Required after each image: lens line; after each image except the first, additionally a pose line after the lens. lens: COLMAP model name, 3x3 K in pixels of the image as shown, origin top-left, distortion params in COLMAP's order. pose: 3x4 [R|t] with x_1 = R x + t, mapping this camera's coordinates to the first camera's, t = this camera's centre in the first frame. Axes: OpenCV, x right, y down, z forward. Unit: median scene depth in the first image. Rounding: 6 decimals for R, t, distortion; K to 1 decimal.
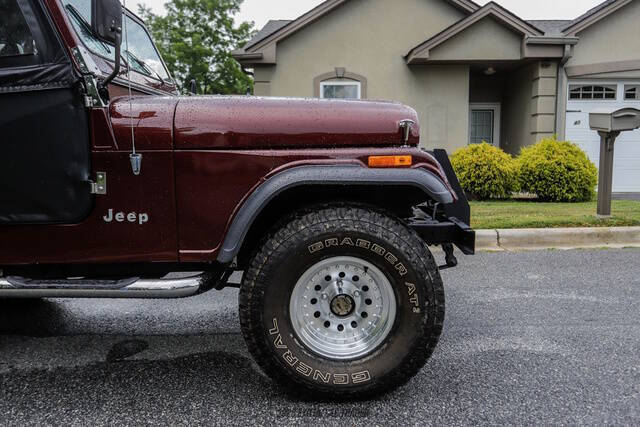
lens RADIAL K [[542.0, 0, 320.0], [0, 542.0, 213.5], [0, 0, 1]] dist [0.001551, -0.002149]
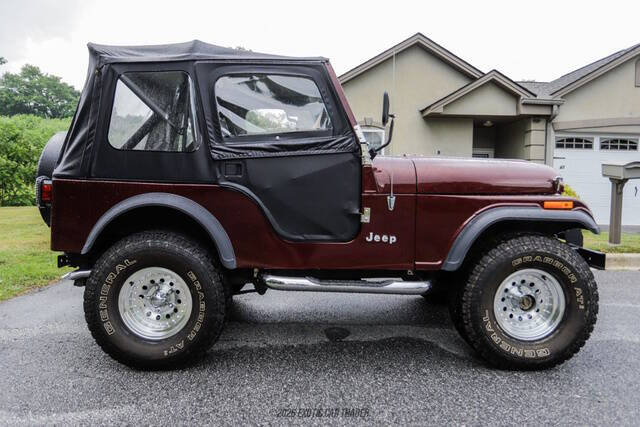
lens RADIAL K [[465.7, 0, 319.9], [0, 465.7, 196.0], [0, 0, 1]] dist [-0.001952, -0.001087]
pose [[0.999679, 0.025134, 0.003170, -0.531437], [-0.024771, 0.996022, -0.085600, 0.004228], [-0.005309, 0.085494, 0.996325, -0.274790]]
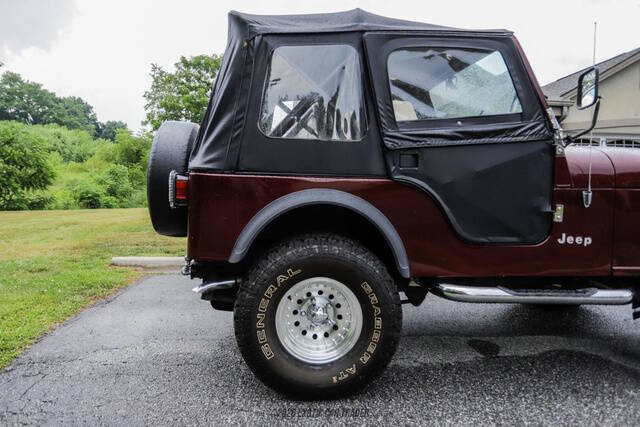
lens RADIAL K [[453.8, 0, 320.0], [0, 453.8, 198.7], [0, 0, 1]] dist [-0.005194, -0.002809]
pose [[0.999065, 0.017428, 0.039566, -1.000626], [-0.013964, 0.996181, -0.086187, 0.009863], [-0.040917, 0.085554, 0.995493, -0.046208]]
